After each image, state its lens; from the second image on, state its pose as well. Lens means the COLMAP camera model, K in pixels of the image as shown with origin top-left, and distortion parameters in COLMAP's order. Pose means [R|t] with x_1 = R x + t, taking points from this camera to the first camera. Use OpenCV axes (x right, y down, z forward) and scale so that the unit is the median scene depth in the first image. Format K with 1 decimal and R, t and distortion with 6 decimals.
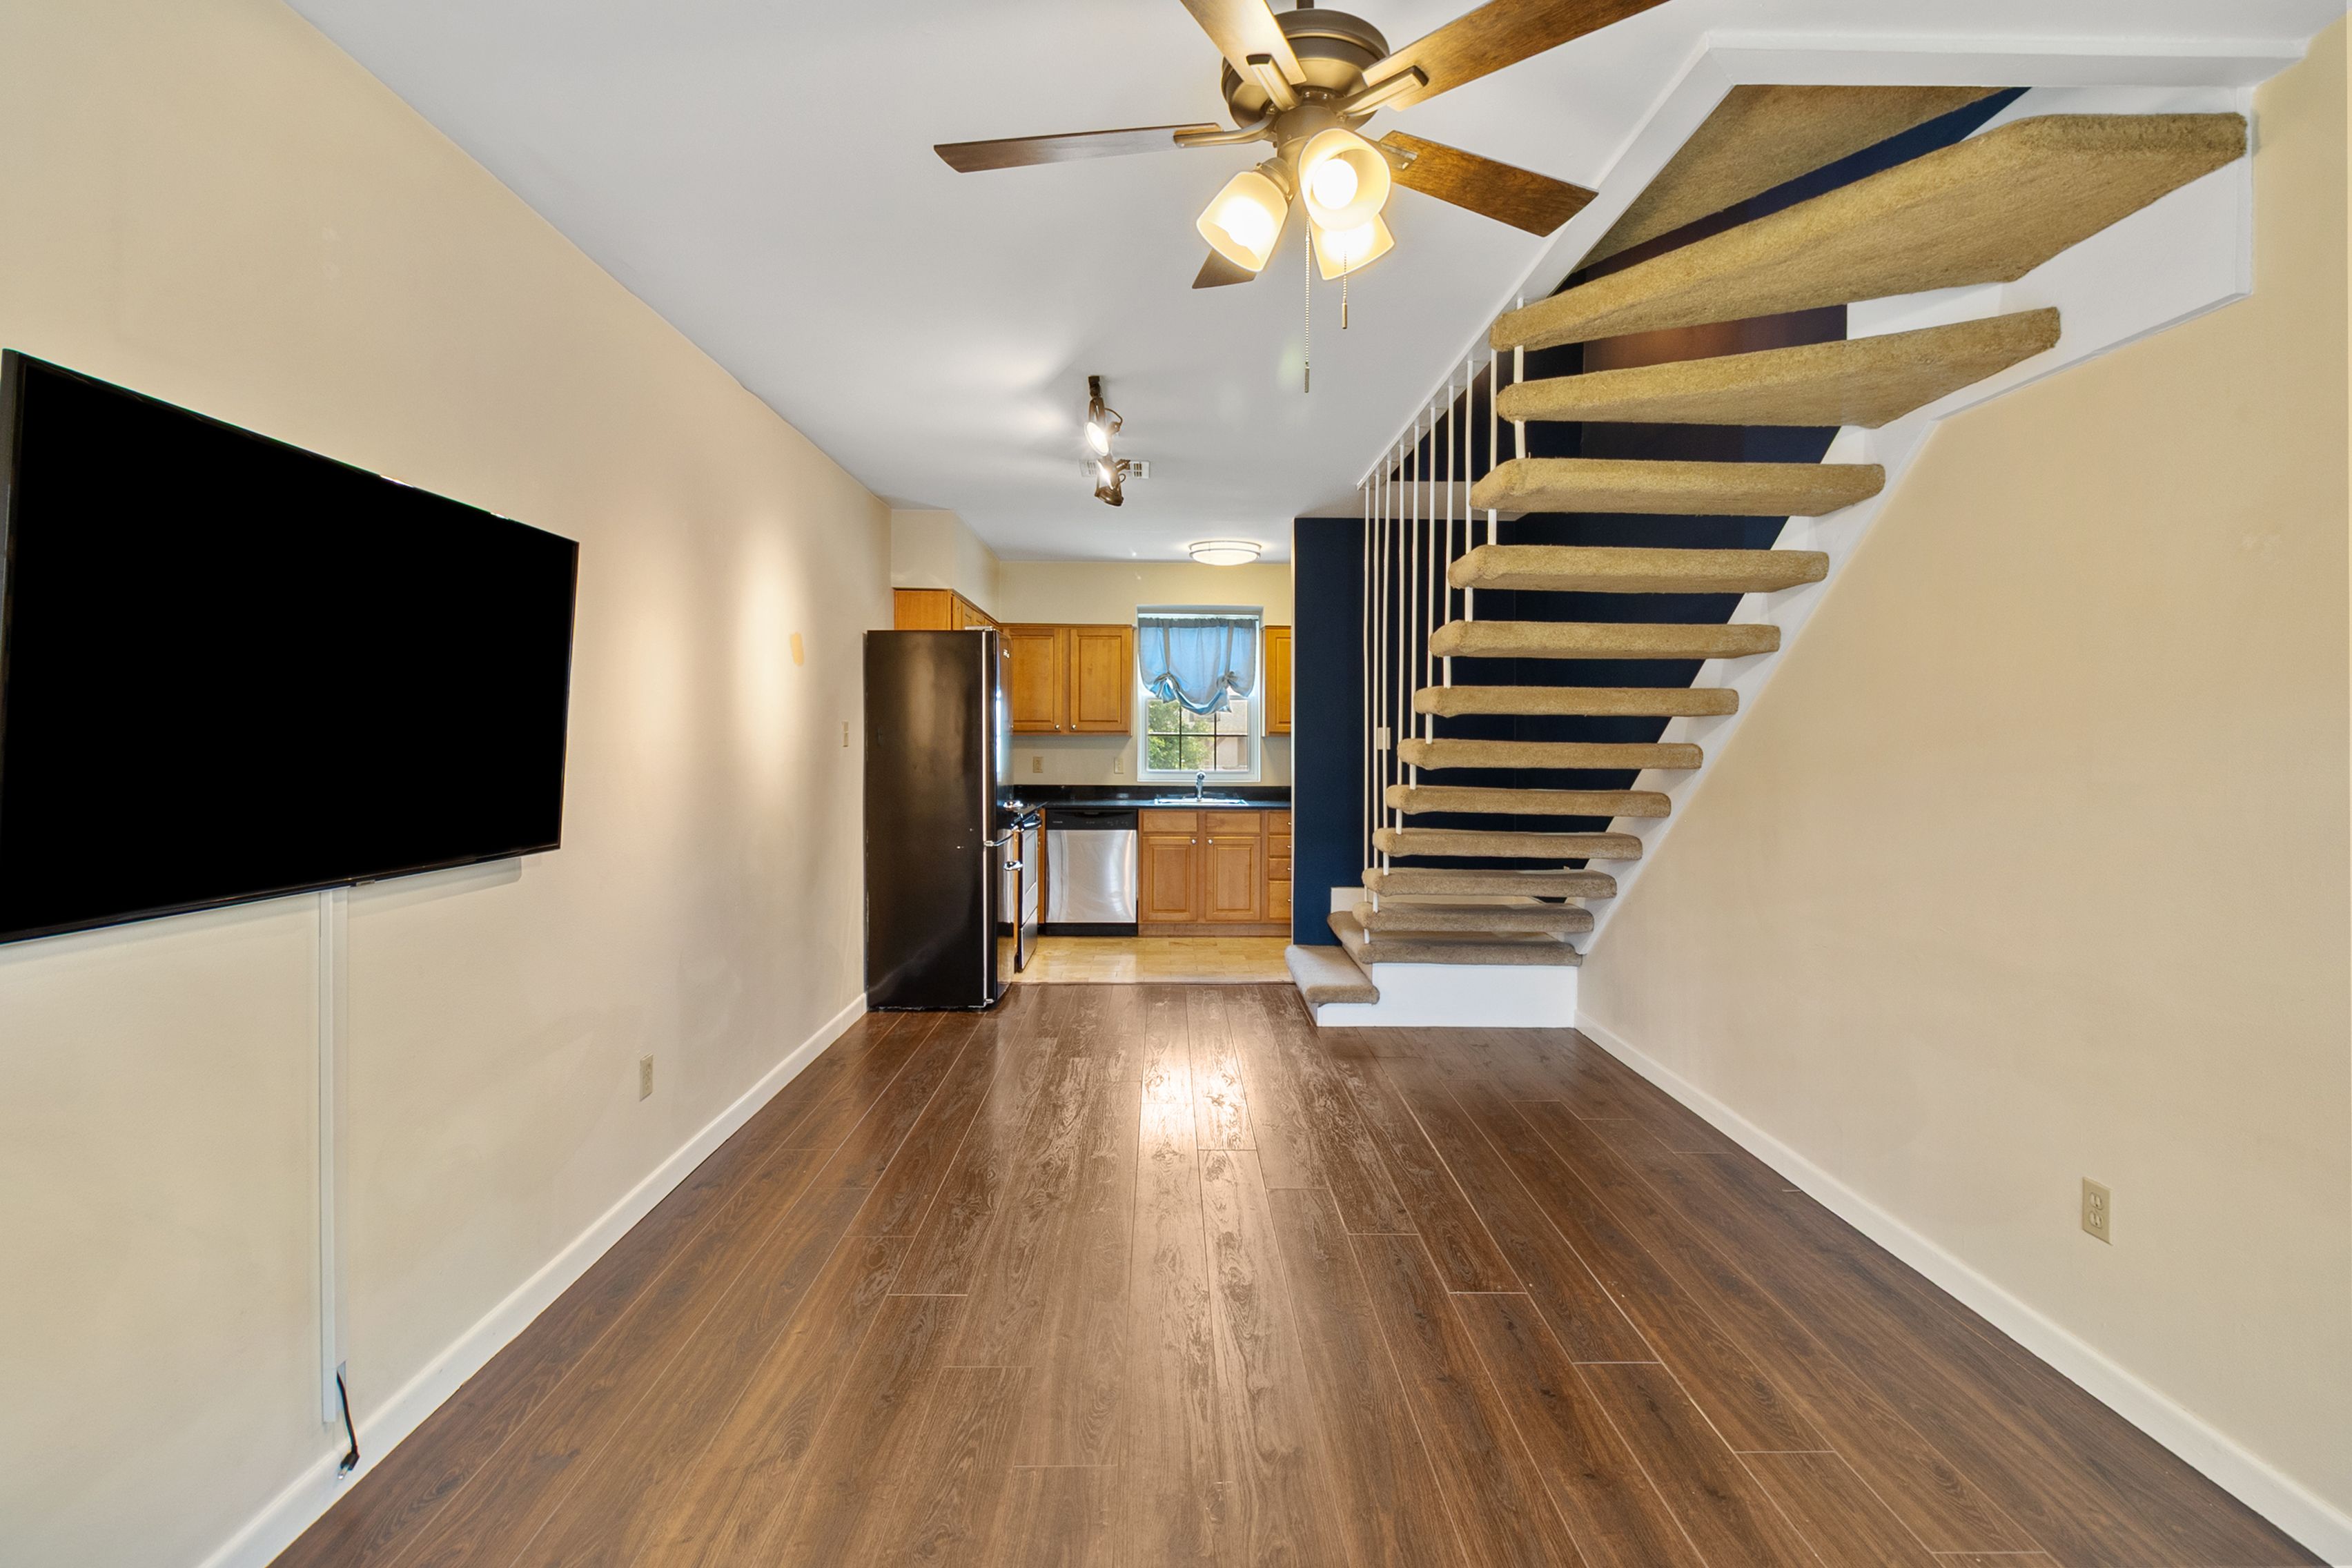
lens RADIAL K [[1105.9, 0, 1205.1], [0, 1105.9, 756.0], [0, 0, 1]] dist [0.001063, -0.001200]
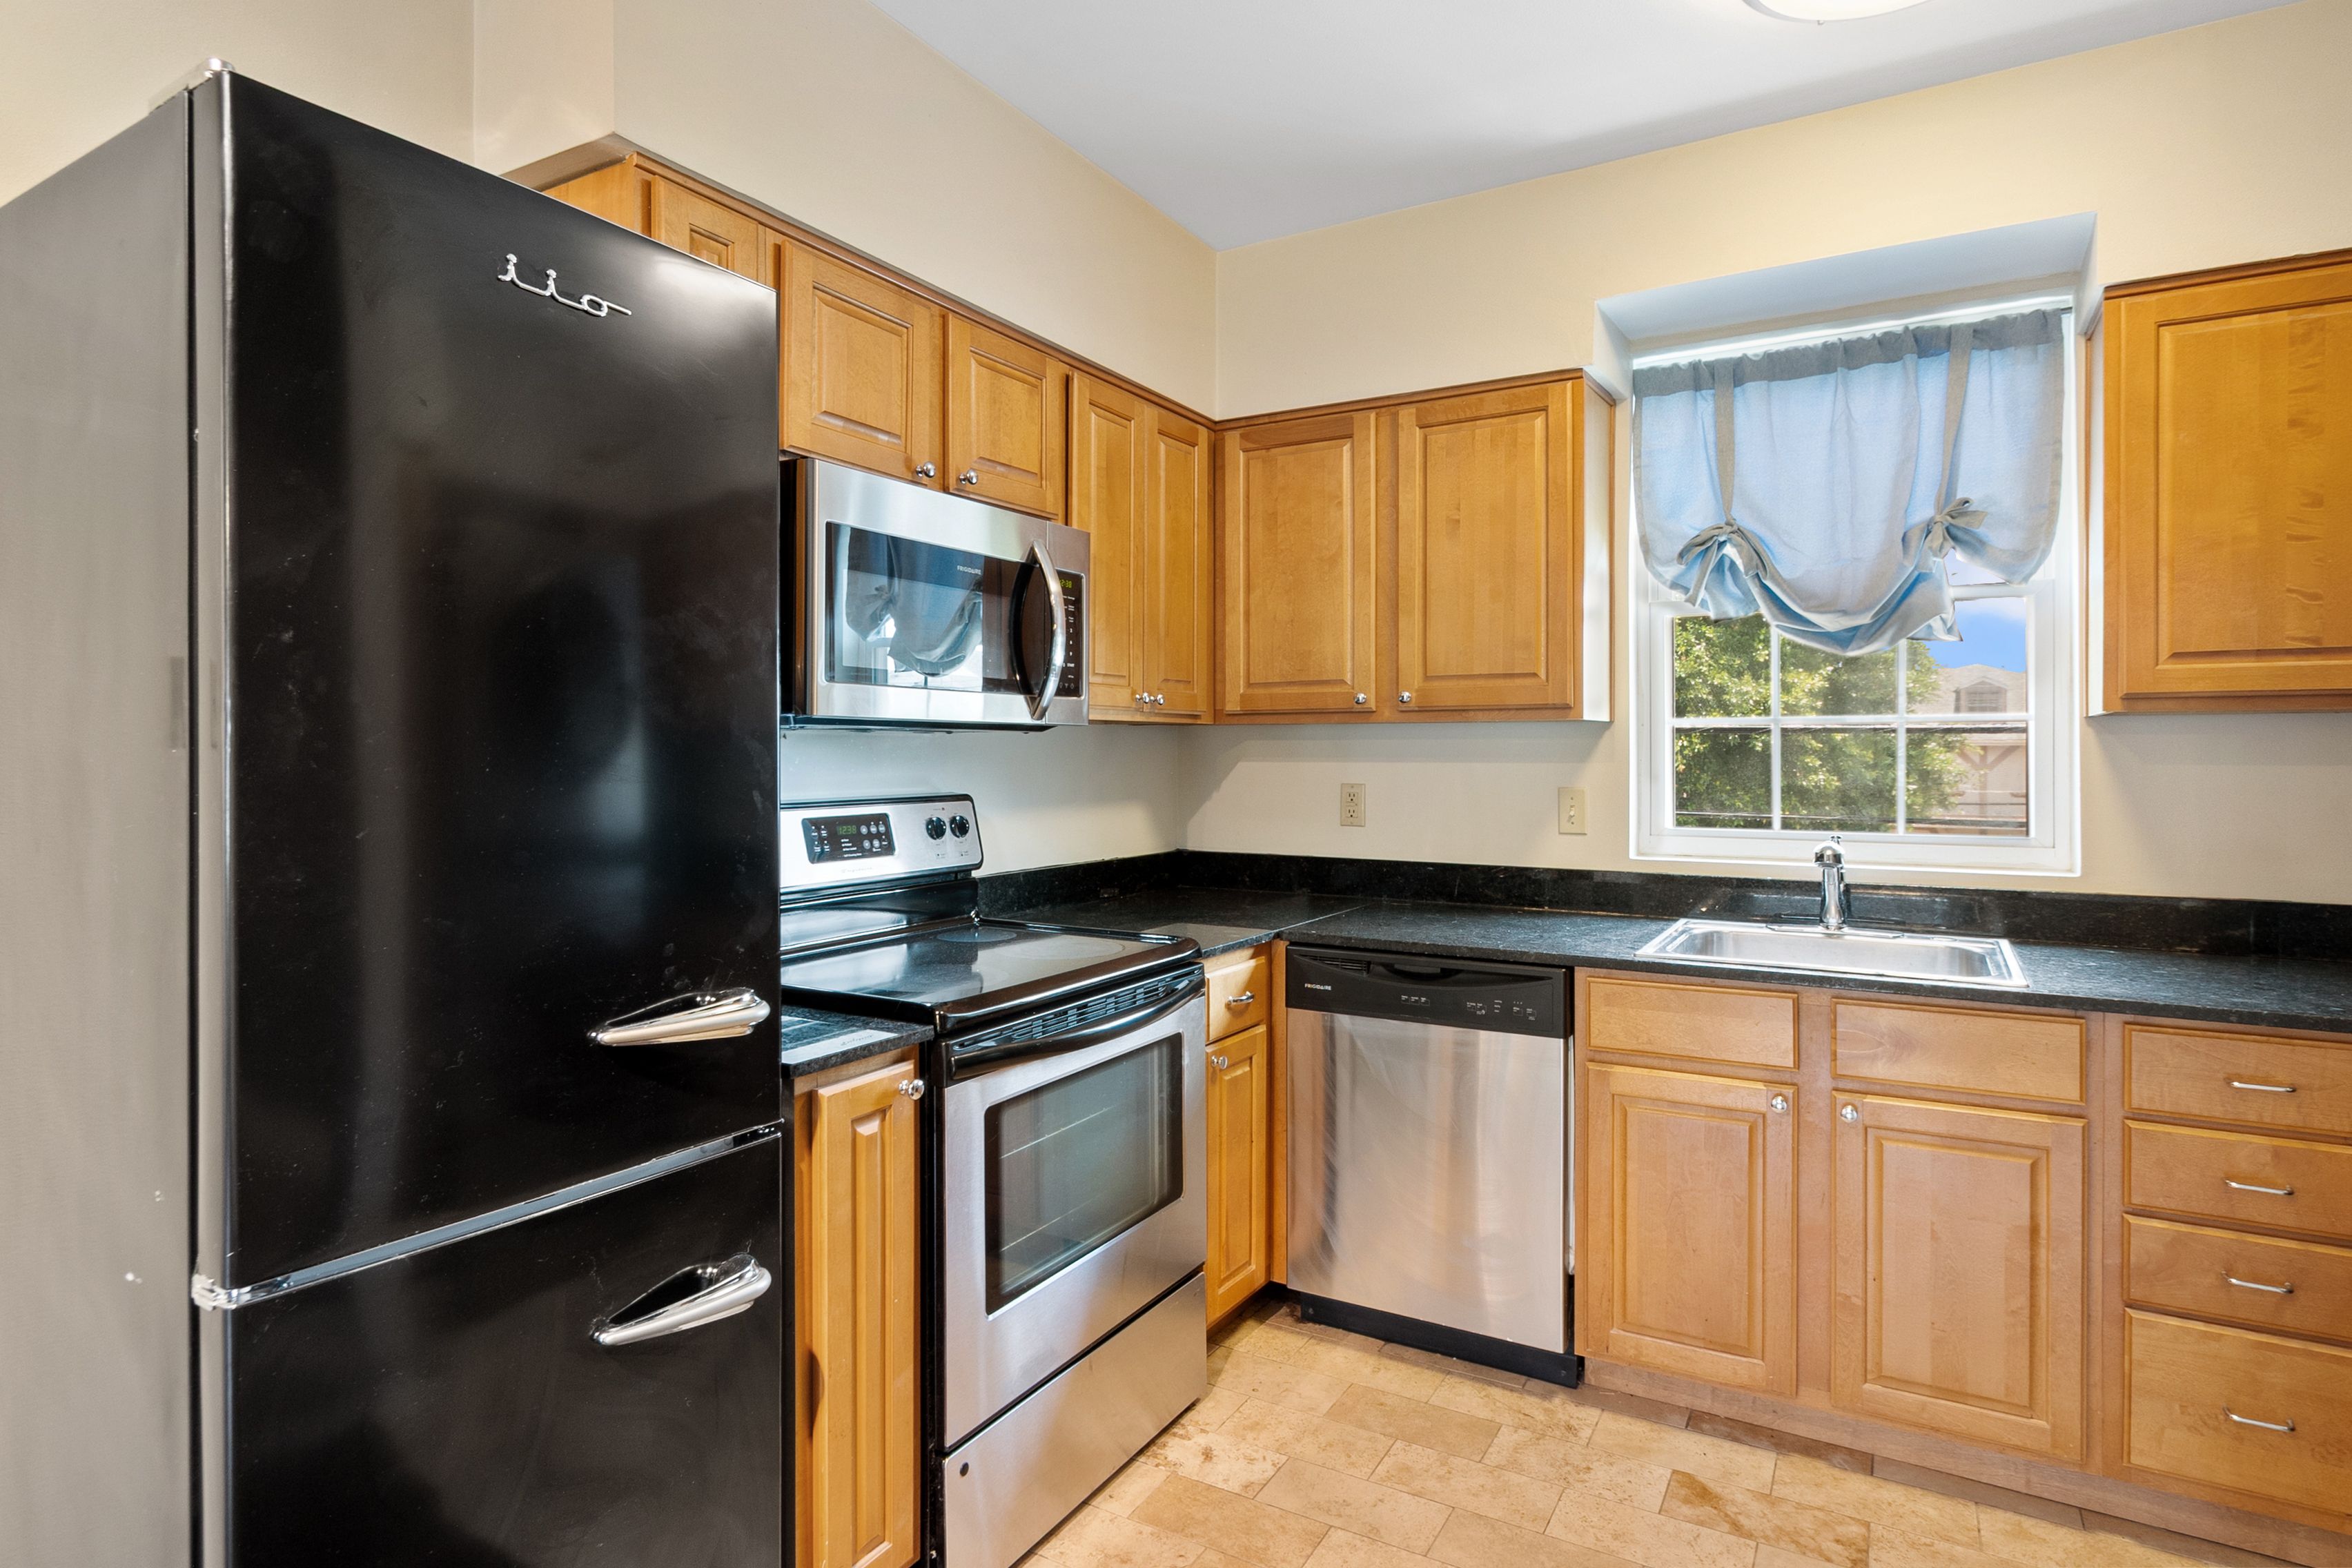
lens RADIAL K [[1252.7, 0, 1193.8], [0, 1252.7, 759.3], [0, 0, 1]] dist [0.002809, -0.000434]
pose [[0.845501, -0.000235, -0.533973, 0.031941], [-0.002390, 0.999988, -0.004225, -0.005540], [0.533968, 0.004849, 0.845491, 0.663390]]
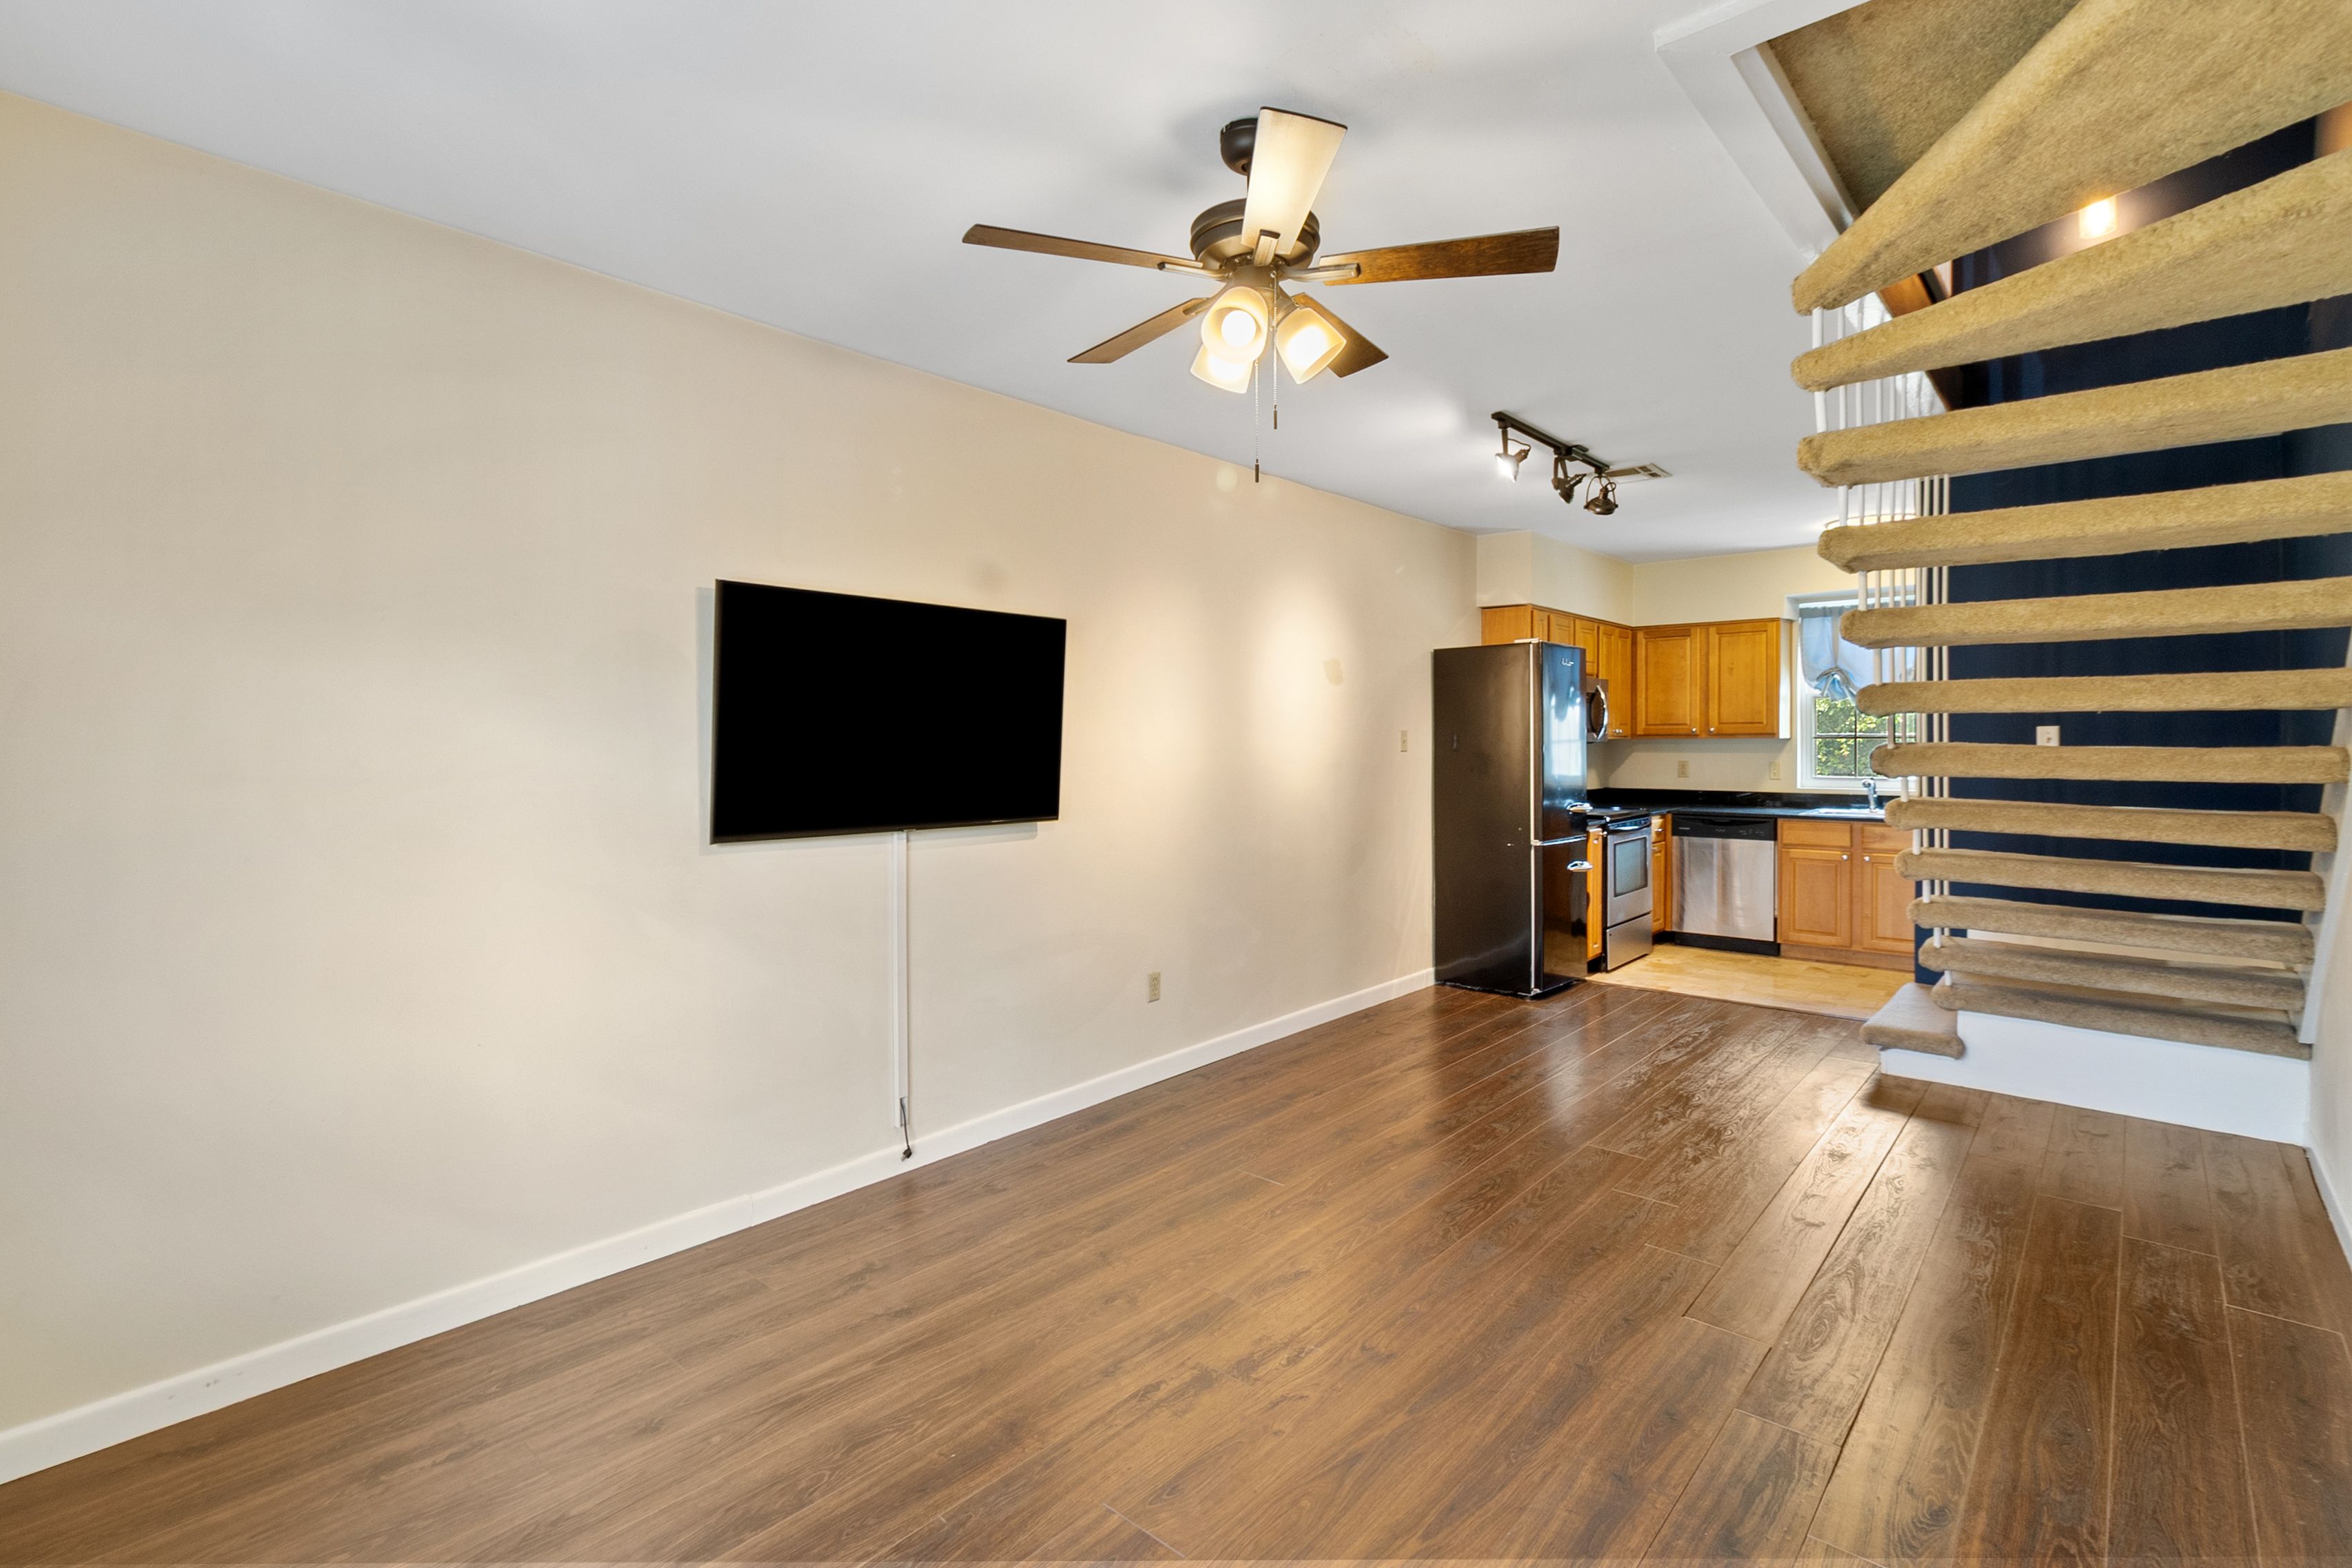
lens RADIAL K [[1105.9, 0, 1199.7], [0, 1105.9, 754.1], [0, 0, 1]] dist [0.001063, -0.001200]
pose [[0.741123, 0.001340, -0.671368, 0.200838], [-0.003435, 0.999992, -0.001796, -0.002071], [0.671360, 0.003638, 0.741122, -0.003836]]
